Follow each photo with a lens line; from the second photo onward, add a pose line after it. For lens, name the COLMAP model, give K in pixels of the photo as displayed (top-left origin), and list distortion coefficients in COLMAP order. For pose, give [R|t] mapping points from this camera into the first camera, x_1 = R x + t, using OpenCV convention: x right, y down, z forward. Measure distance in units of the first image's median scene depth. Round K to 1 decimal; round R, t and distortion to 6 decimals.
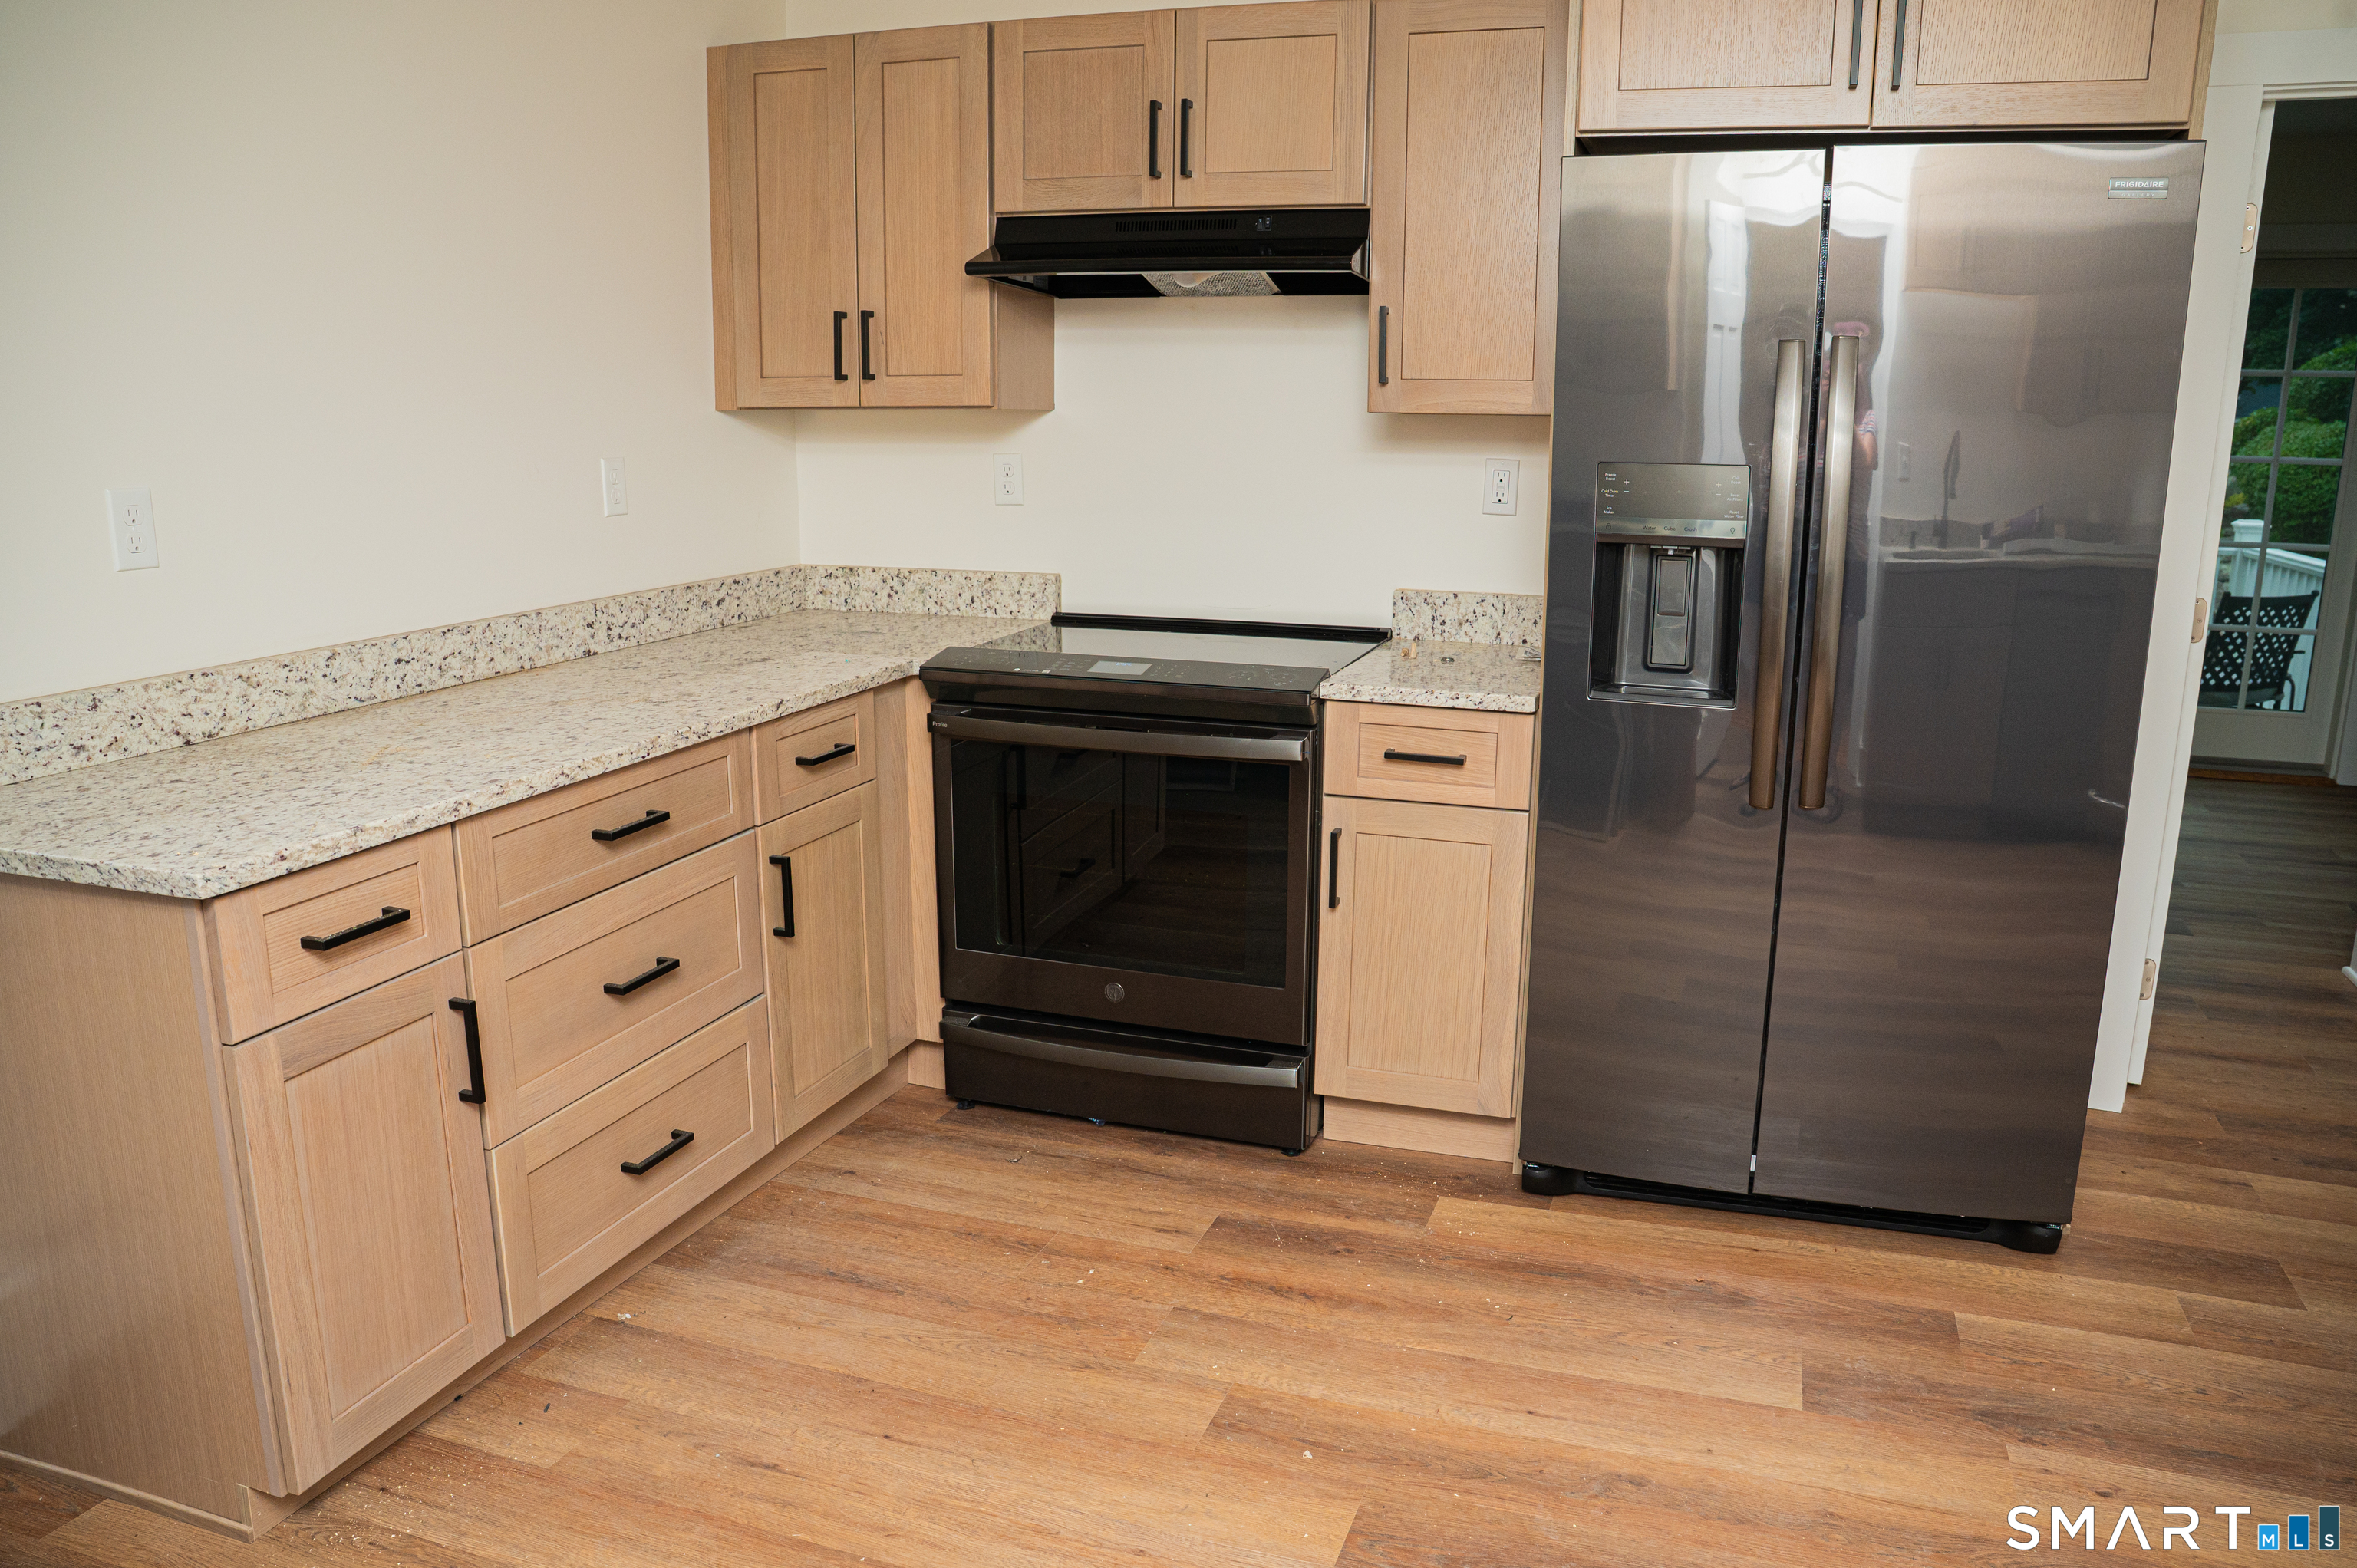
lens RADIAL K [[1676.6, 0, 1189.3], [0, 1676.6, 791.4], [0, 0, 1]] dist [-0.138023, 0.093819]
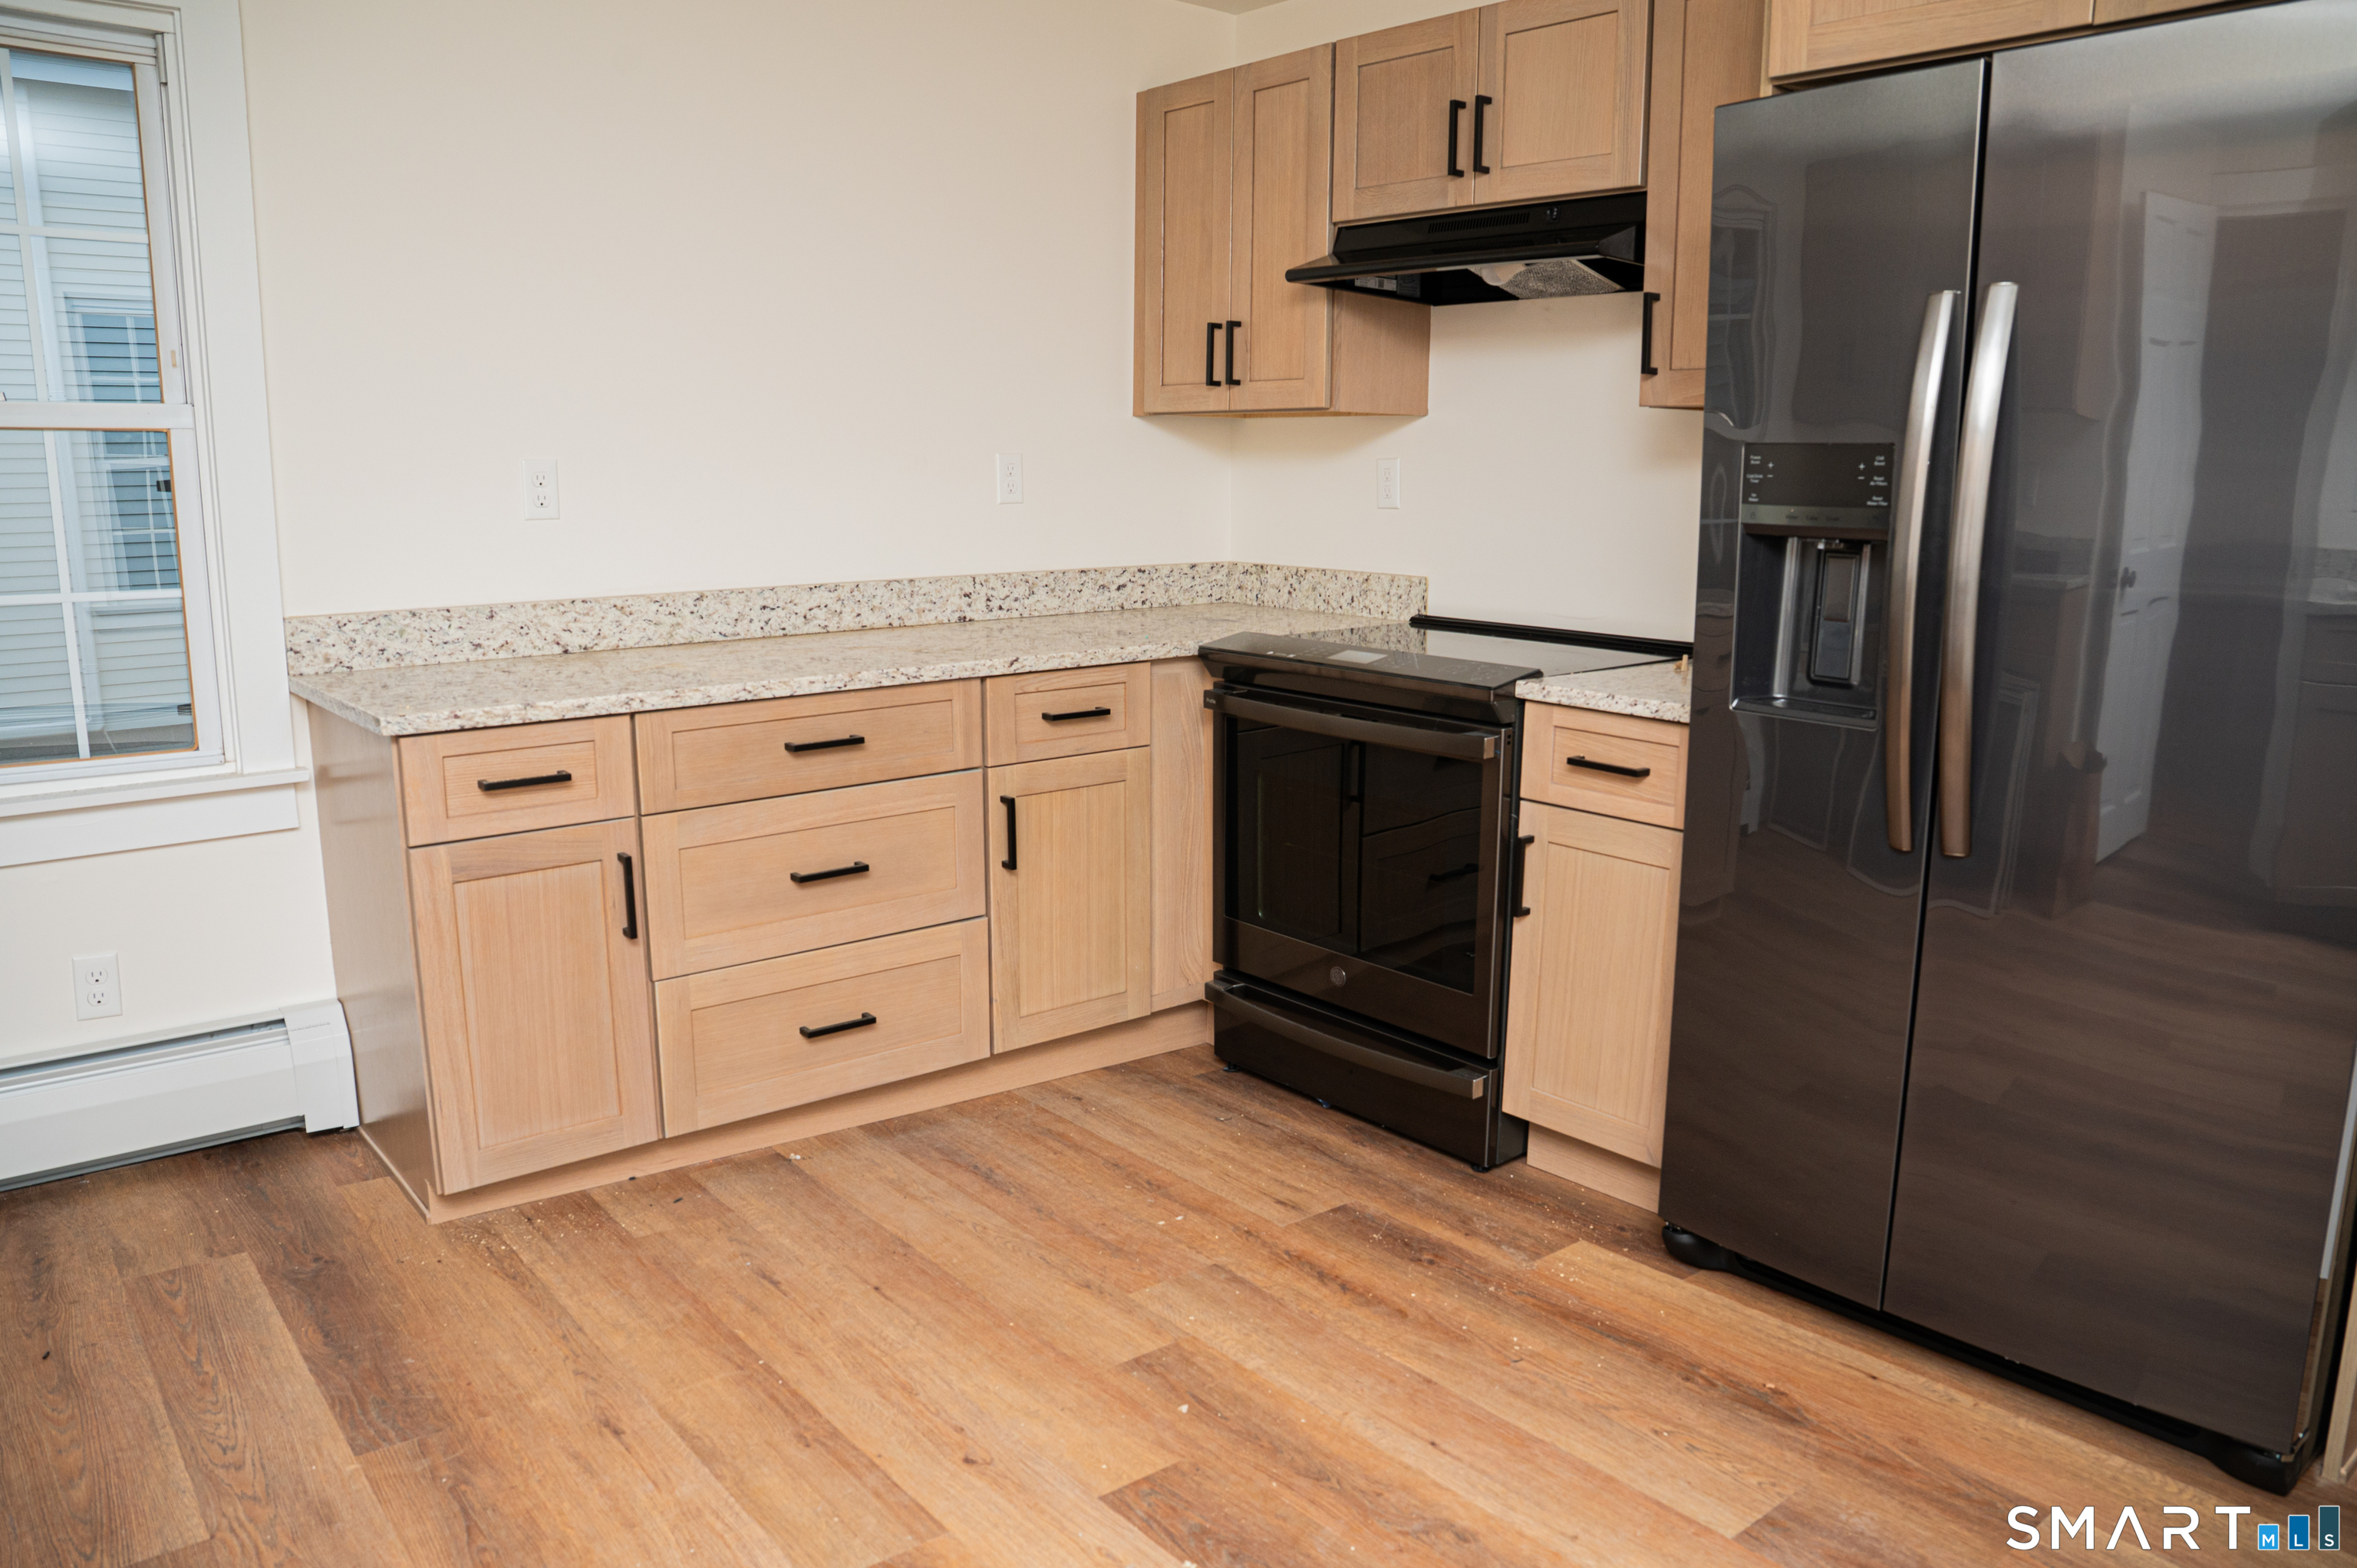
lens RADIAL K [[1656.3, 0, 1176.8], [0, 1656.3, 805.0], [0, 0, 1]] dist [-0.132662, 0.088312]
pose [[0.852465, 0.103779, -0.512380, 0.401522], [-0.115280, 0.993289, 0.009389, 0.019597], [0.509916, 0.051063, 0.858707, 0.087453]]
